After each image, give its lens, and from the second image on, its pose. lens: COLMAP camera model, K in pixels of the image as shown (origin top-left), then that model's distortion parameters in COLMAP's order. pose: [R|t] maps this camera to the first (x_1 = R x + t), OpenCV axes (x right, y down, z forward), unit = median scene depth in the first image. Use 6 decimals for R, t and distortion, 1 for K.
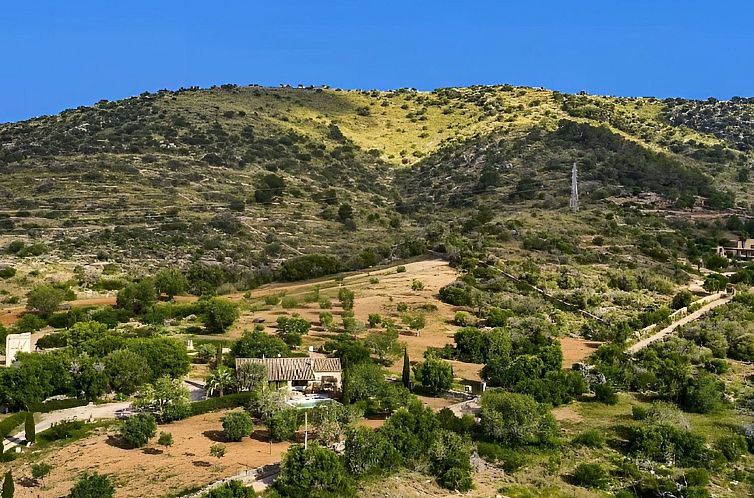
lens RADIAL K [[715.9, 0, 401.3], [0, 715.9, 273.8], [0, 0, 1]] dist [-0.010439, -0.008901]
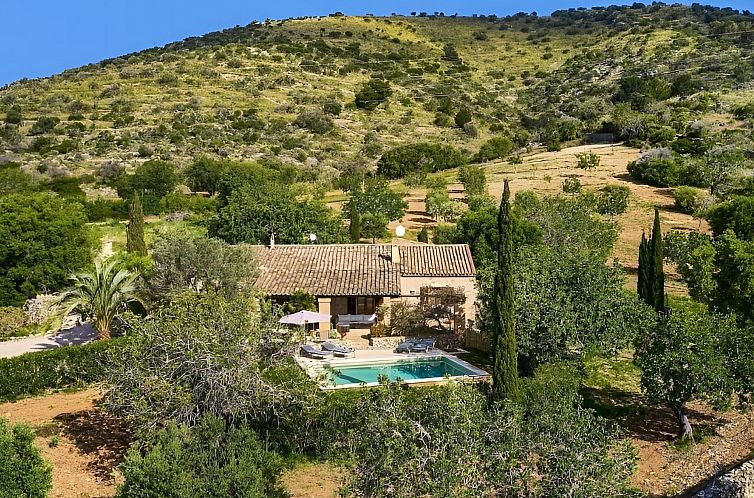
lens RADIAL K [[715.9, 0, 401.3], [0, 715.9, 273.8], [0, 0, 1]] dist [-0.010439, -0.008901]
pose [[0.986766, -0.003182, -0.162118, -0.018326], [0.016137, 0.996771, 0.078655, 0.031375], [0.161344, -0.080231, 0.983632, 0.188688]]
